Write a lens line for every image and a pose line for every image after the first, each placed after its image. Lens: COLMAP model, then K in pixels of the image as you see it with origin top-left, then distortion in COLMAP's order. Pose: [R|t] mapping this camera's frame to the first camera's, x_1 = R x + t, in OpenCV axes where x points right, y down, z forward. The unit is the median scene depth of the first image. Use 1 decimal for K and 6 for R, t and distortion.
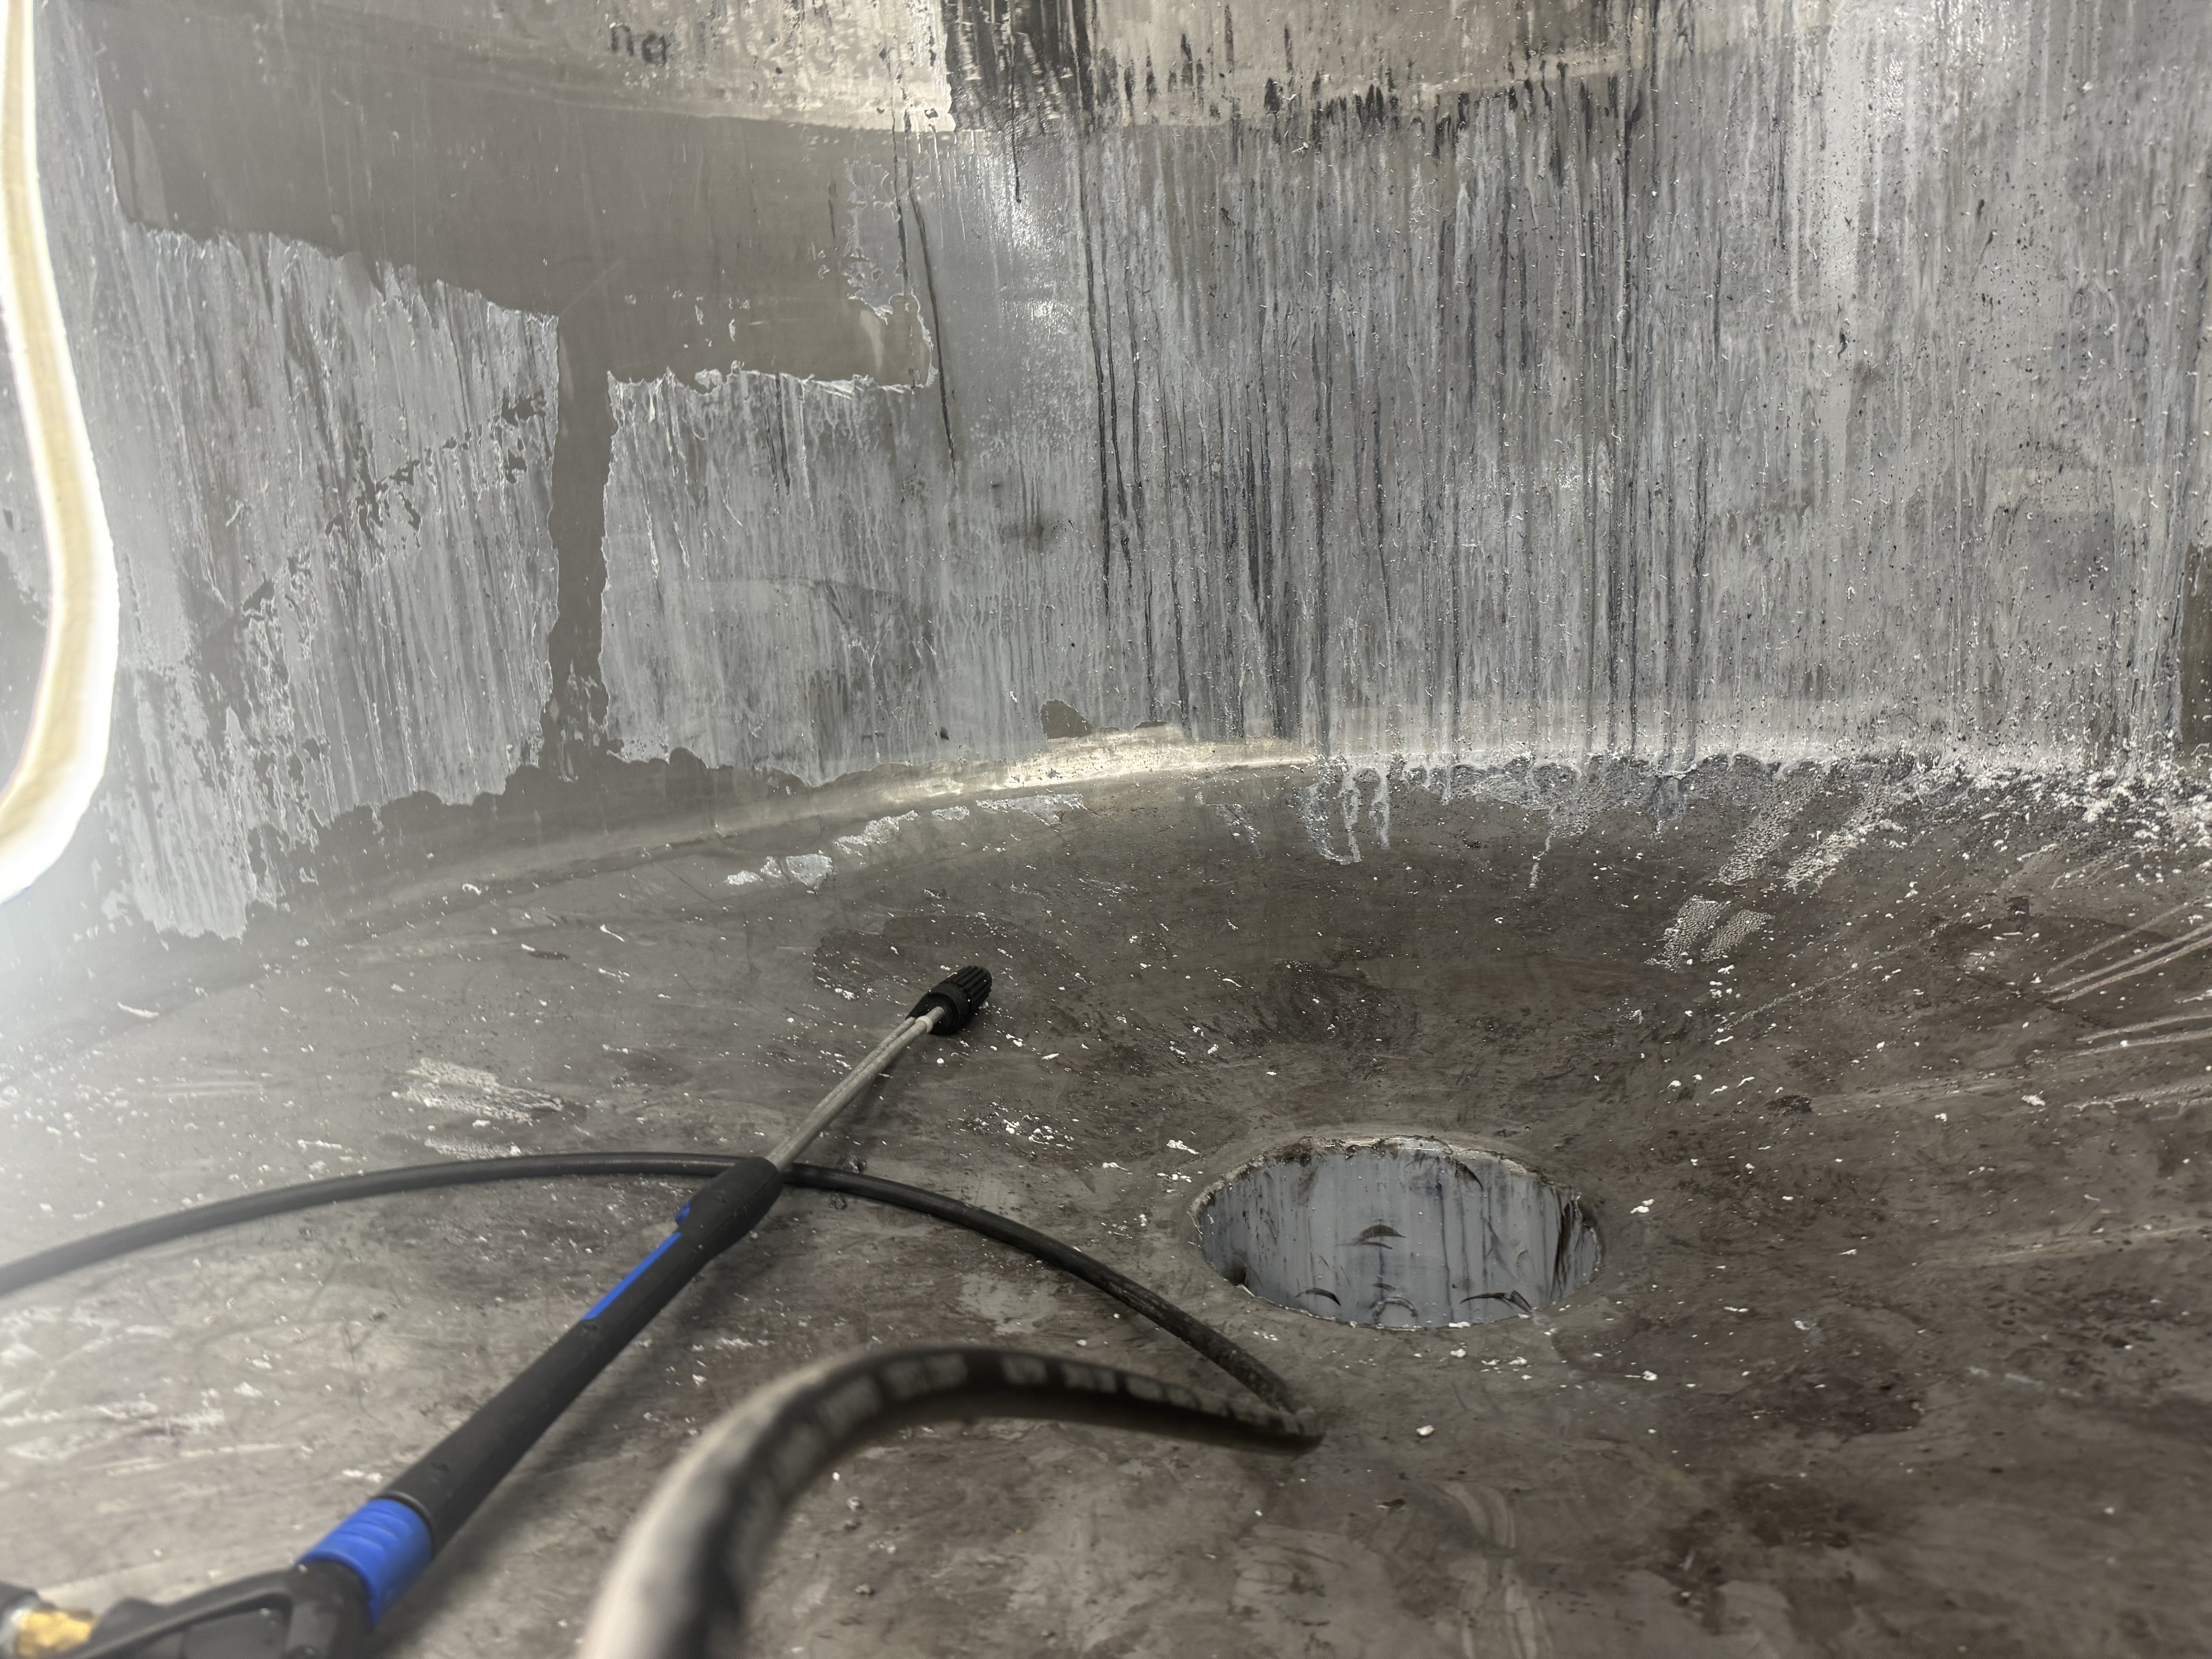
lens RADIAL K [[1563.2, 0, 1125.6], [0, 1563.2, 846.6], [0, 0, 1]] dist [0.032972, -0.044347]
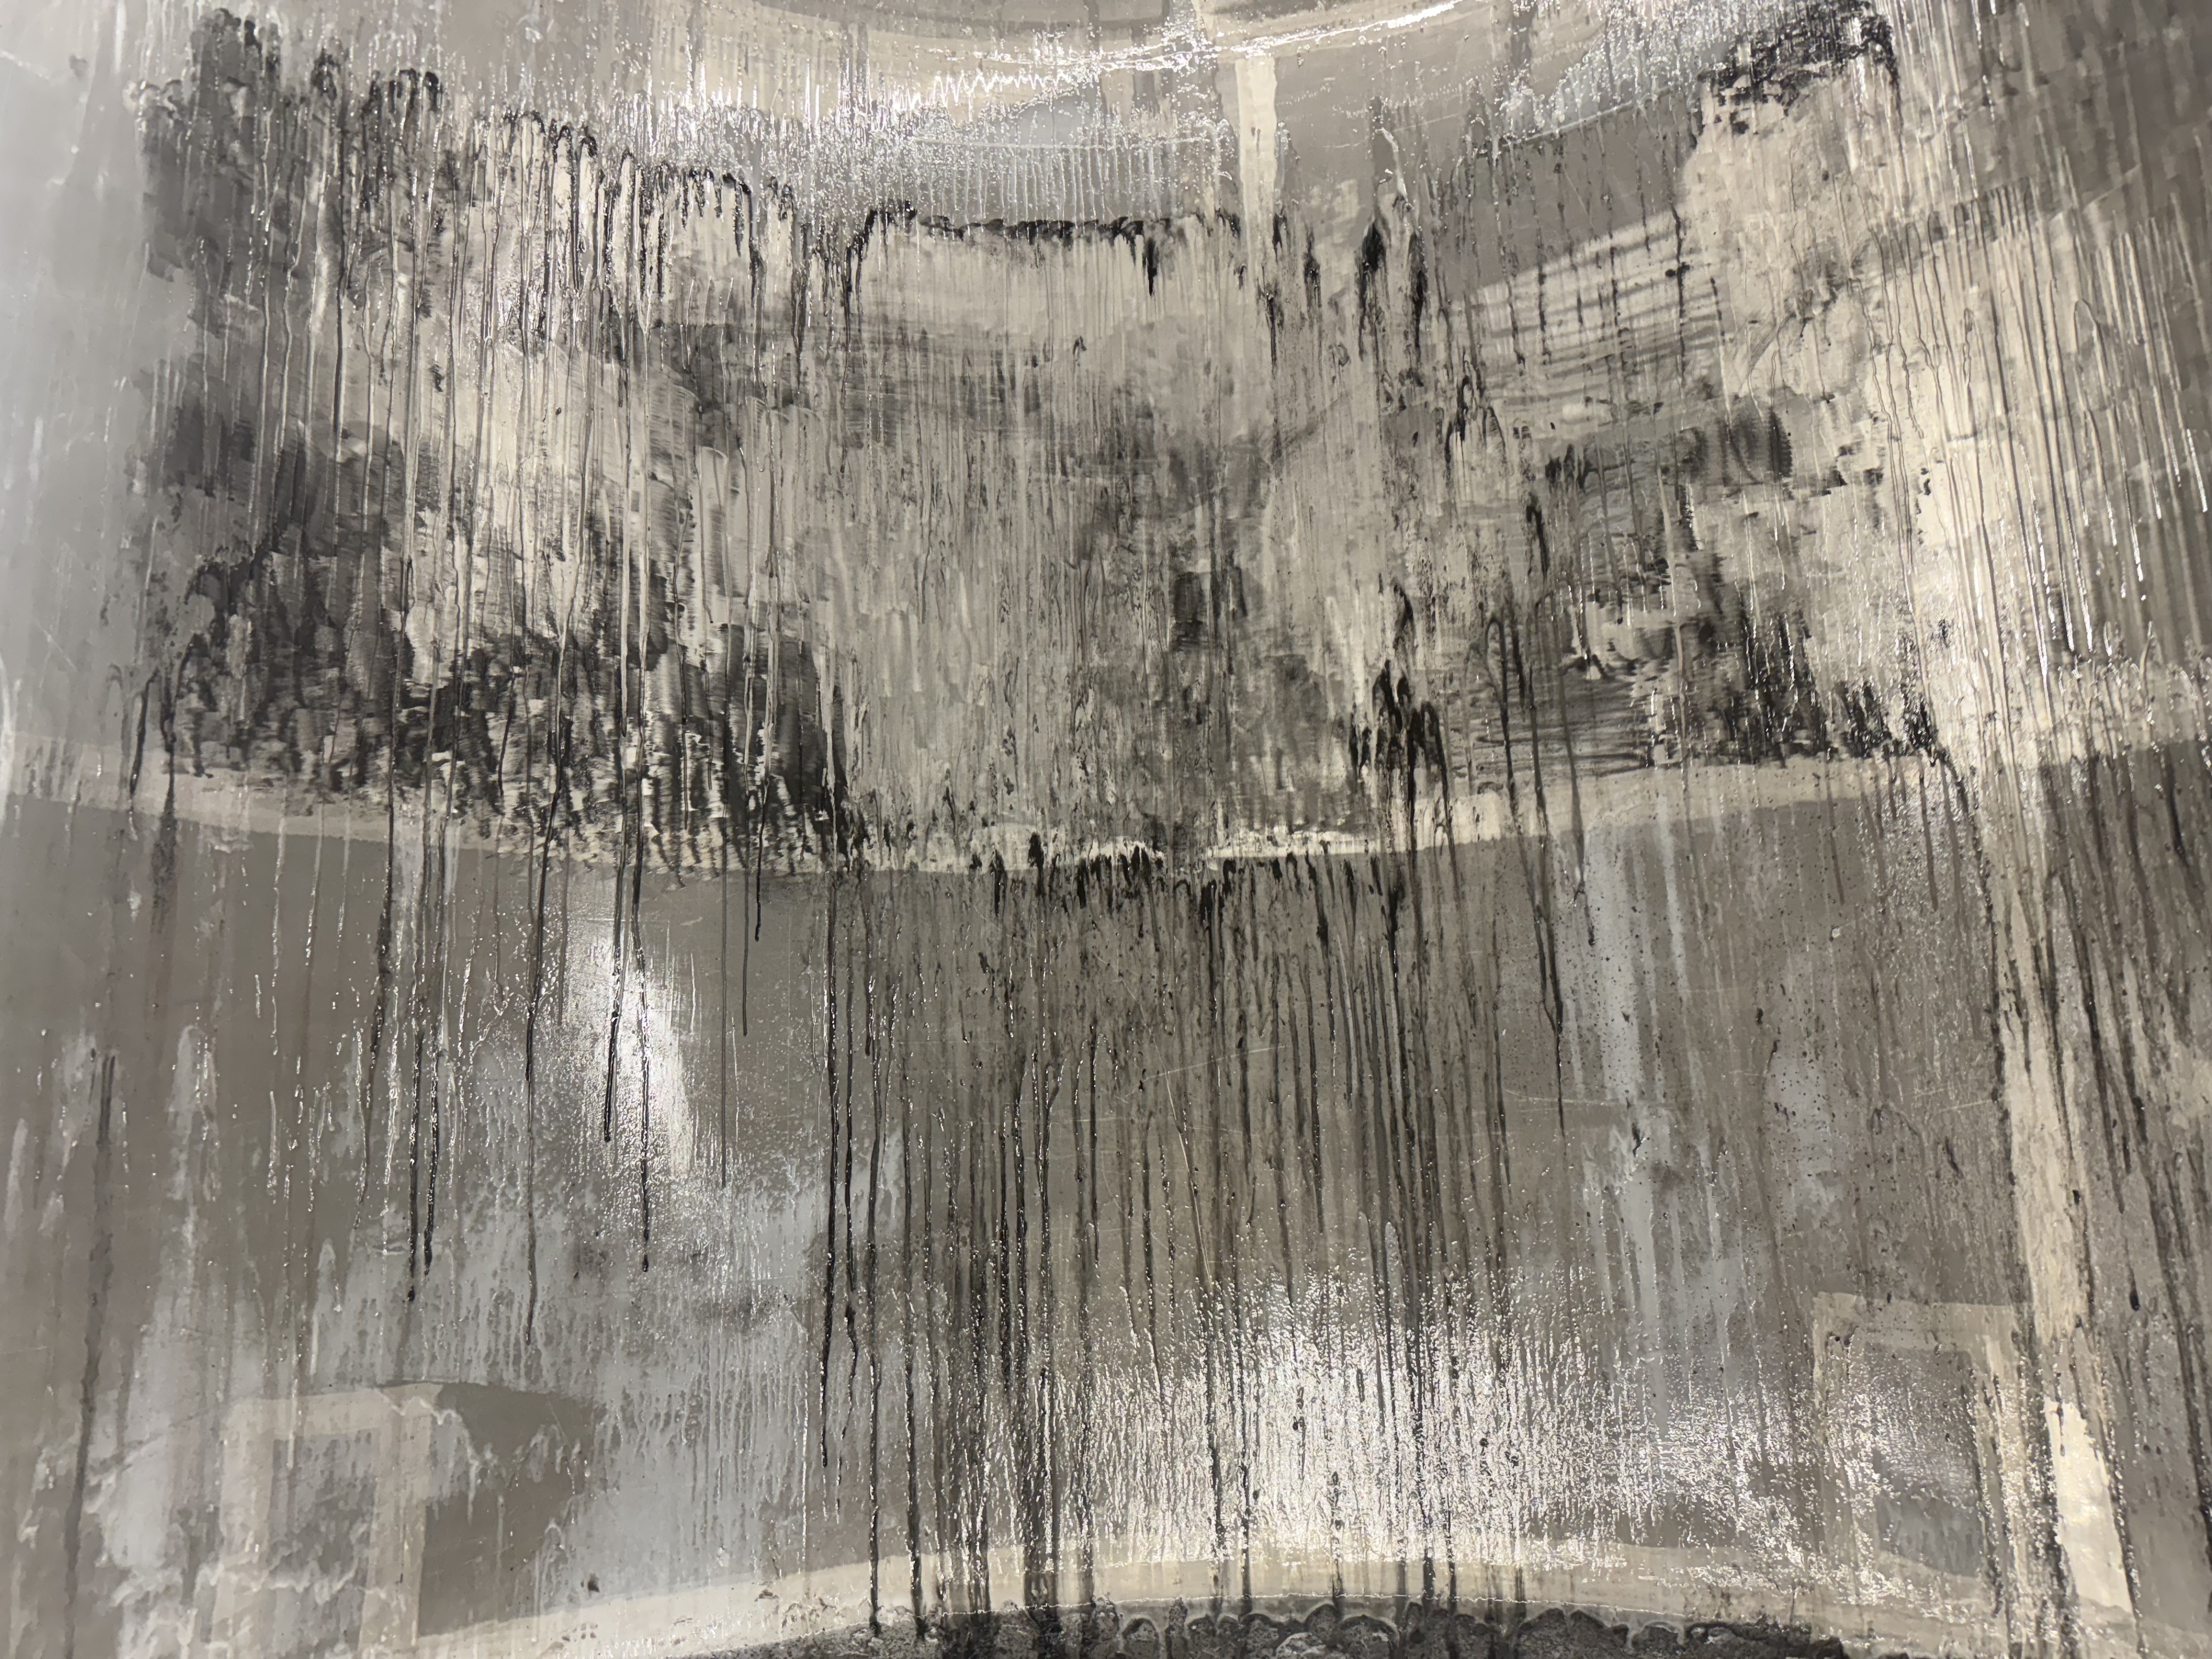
lens RADIAL K [[1563.2, 0, 1149.3], [0, 1563.2, 878.1], [0, 0, 1]] dist [0.032972, -0.044347]
pose [[0.985125, 0.056811, 0.162176, 0.007182], [0.008578, 0.926336, -0.376600, -0.103176], [-0.171625, 0.372389, 0.912070, 0.121593]]
